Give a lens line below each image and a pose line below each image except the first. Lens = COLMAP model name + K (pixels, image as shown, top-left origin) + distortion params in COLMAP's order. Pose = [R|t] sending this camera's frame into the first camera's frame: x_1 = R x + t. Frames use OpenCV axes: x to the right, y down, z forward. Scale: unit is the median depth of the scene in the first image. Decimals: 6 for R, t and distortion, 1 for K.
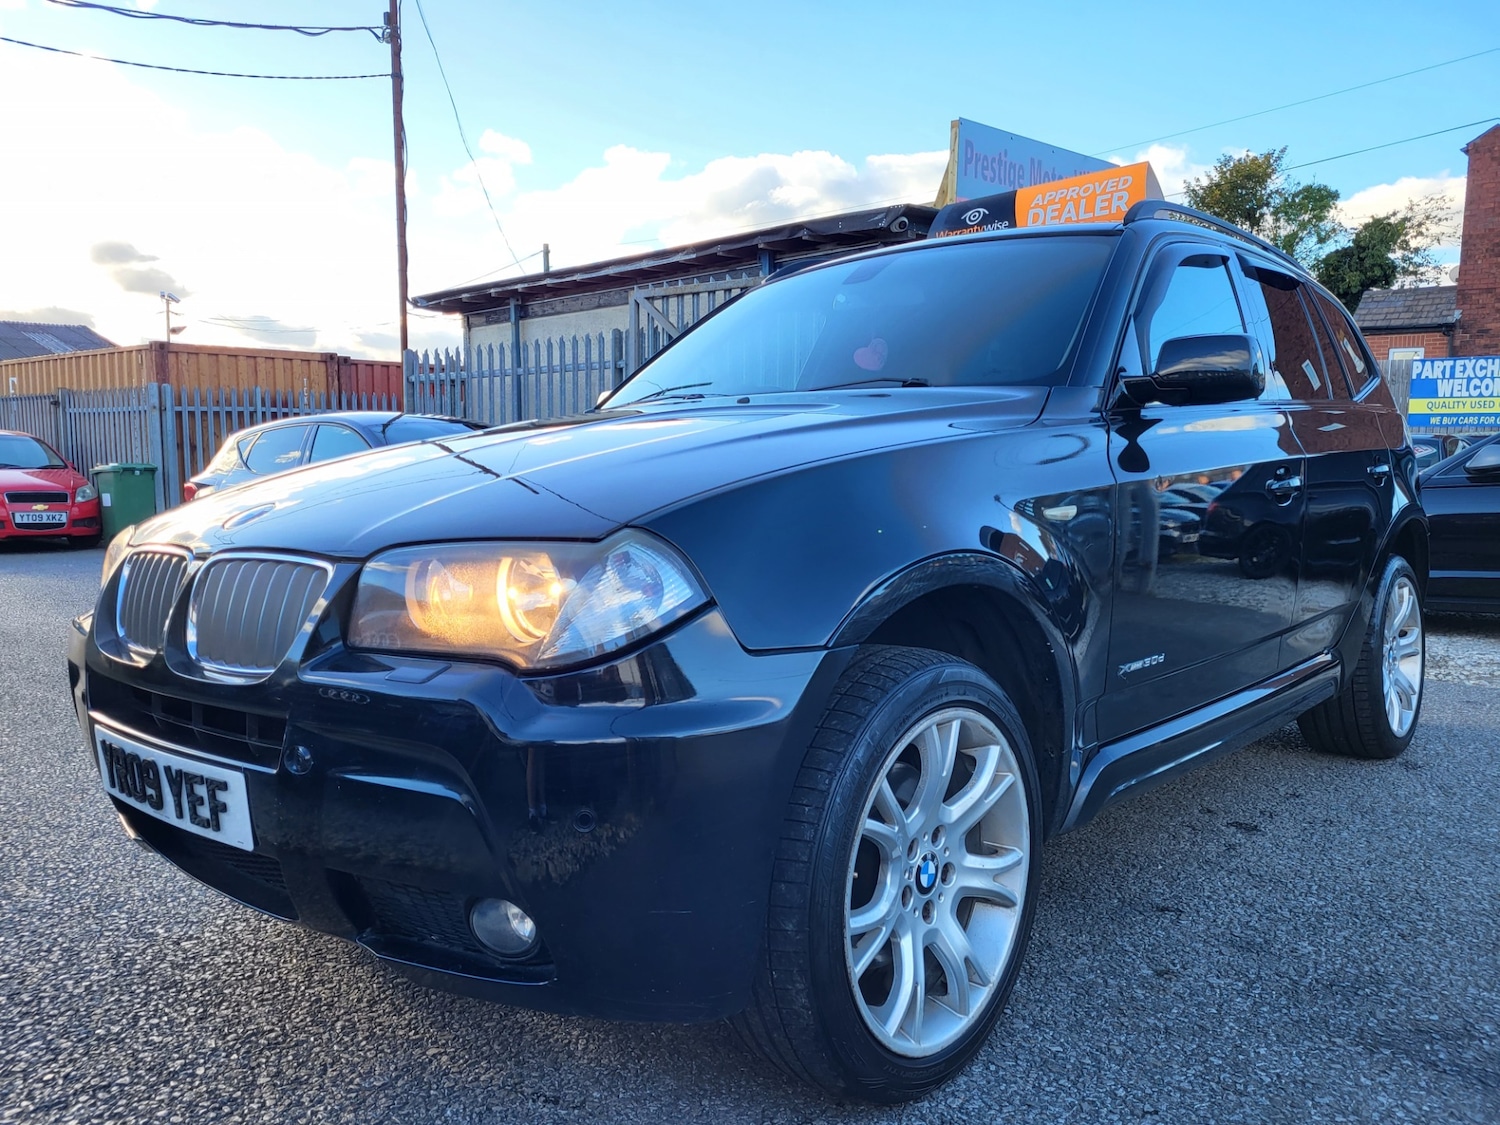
lens RADIAL K [[1160.4, 0, 707.3], [0, 1160.4, 570.4], [0, 0, 1]] dist [0.043990, -0.025247]
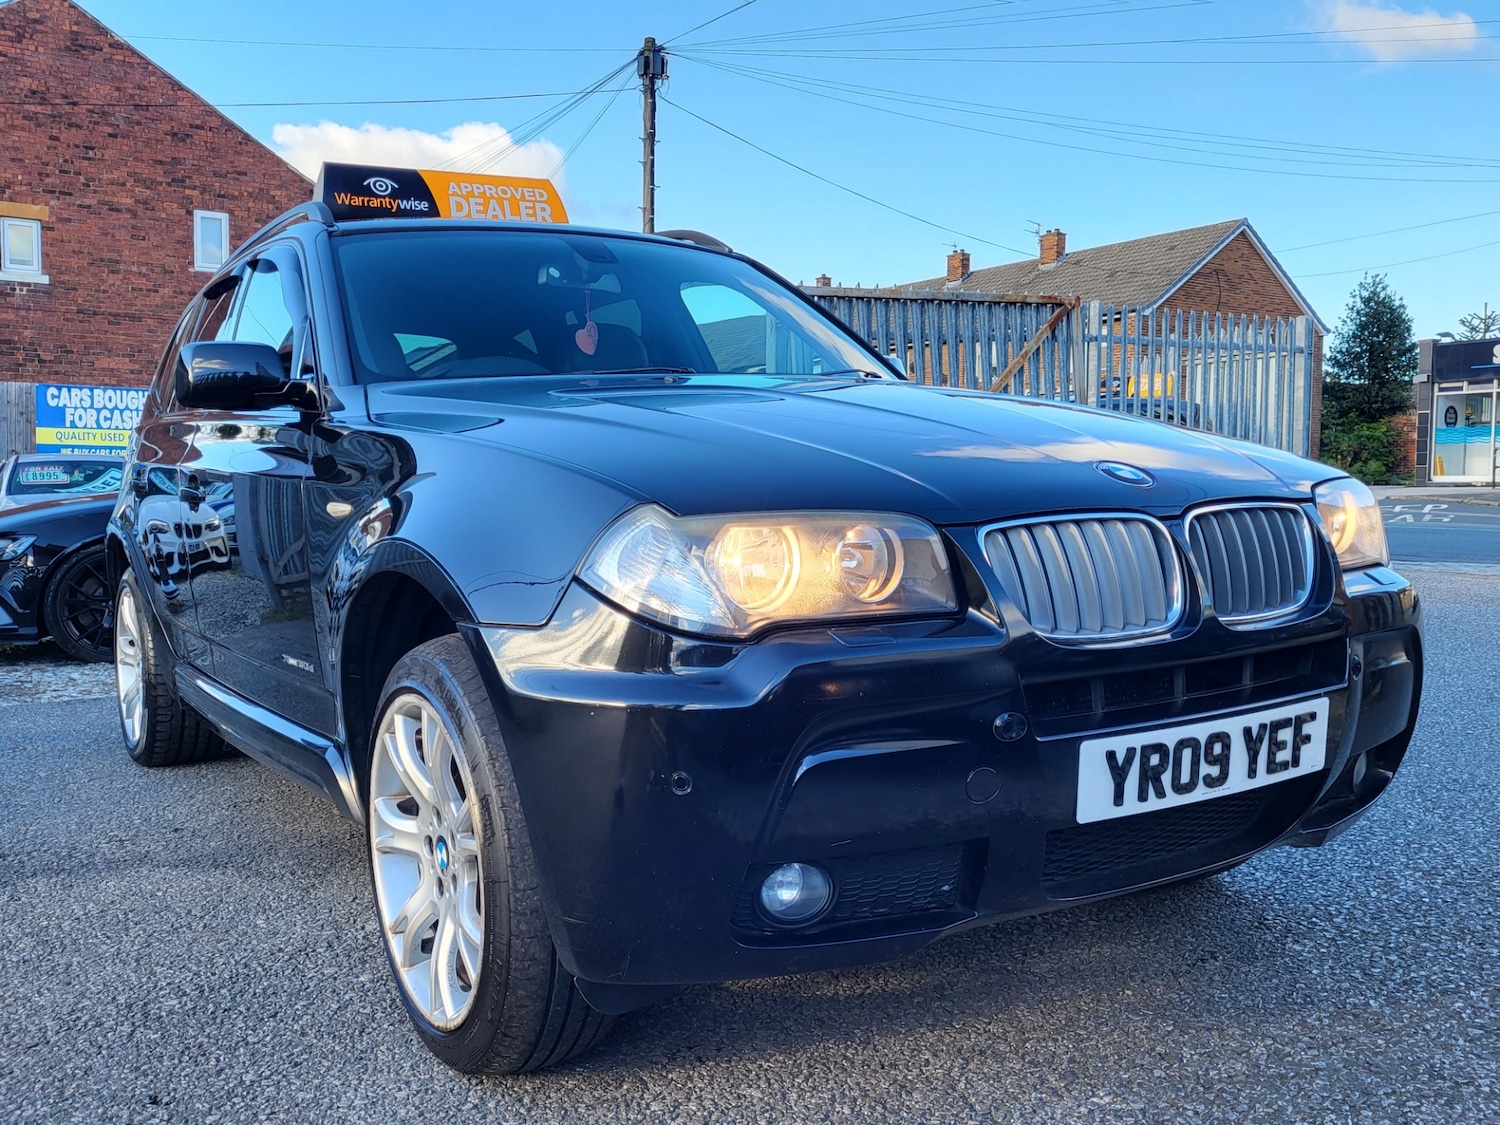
lens RADIAL K [[1381.7, 0, 723.8], [0, 1381.7, 559.4], [0, 0, 1]] dist [0.050366, -0.045080]
pose [[0.266509, -0.053856, 0.962327, -1.008535], [0.103850, 0.994230, 0.026882, -0.026876], [-0.958221, 0.092773, 0.270564, 0.660565]]
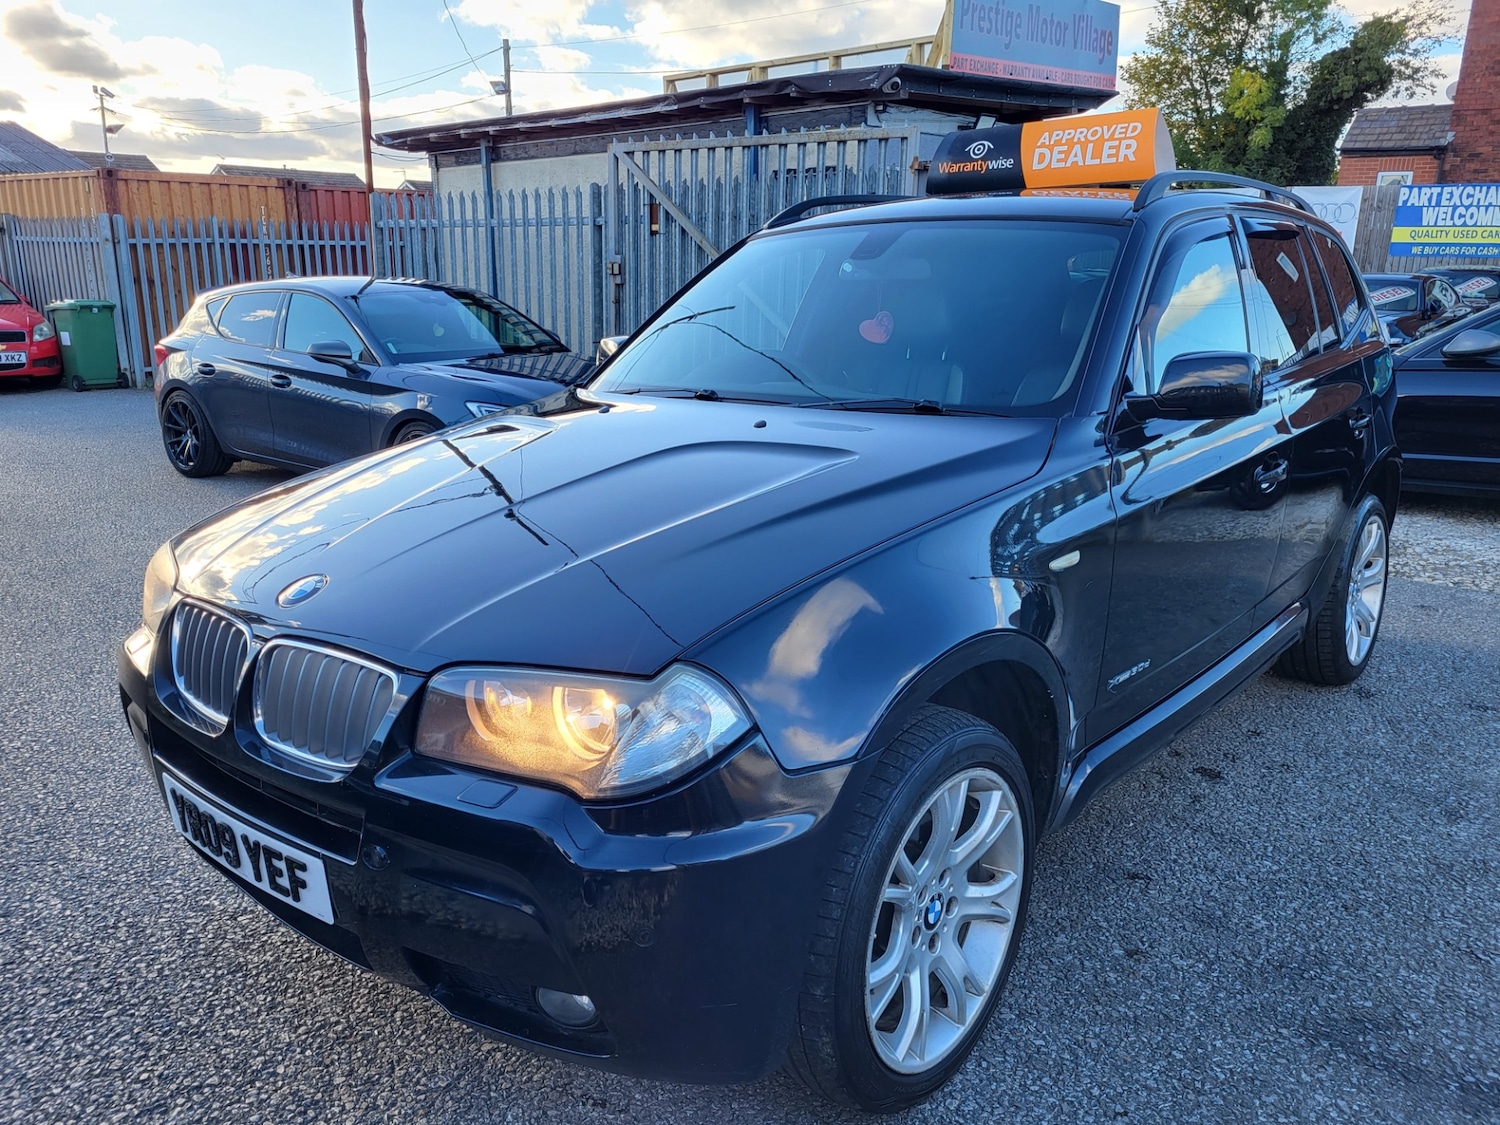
lens RADIAL K [[1160.4, 0, 707.7], [0, 1160.4, 565.1], [0, 0, 1]] dist [0.043990, -0.025247]
pose [[0.999634, -0.002457, 0.026924, -0.035965], [-0.001840, 0.987369, 0.158427, -0.153973], [-0.026974, -0.158419, 0.987003, -0.026911]]
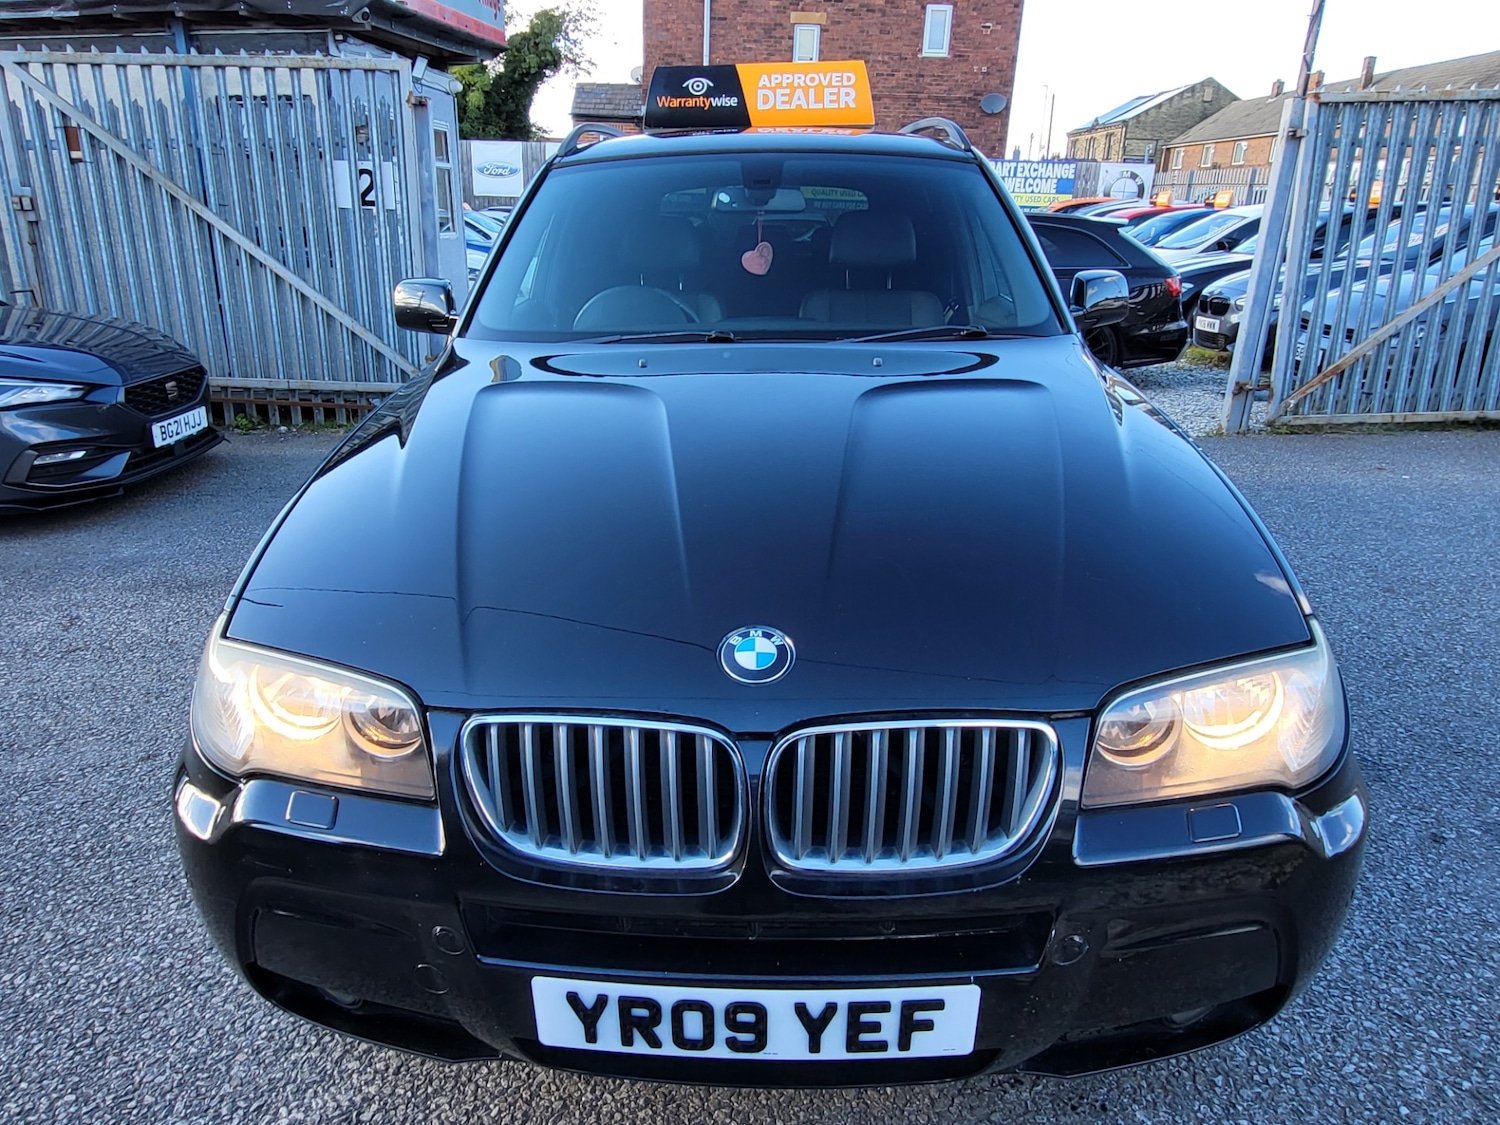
lens RADIAL K [[982.9, 0, 716.1], [0, 982.9, 559.9], [0, 0, 1]] dist [-0.001581, -0.009787]
pose [[0.765665, -0.208189, 0.608617, -0.508621], [0.049420, 0.962417, 0.267040, -0.178156], [-0.641338, -0.174385, 0.747178, 0.363366]]
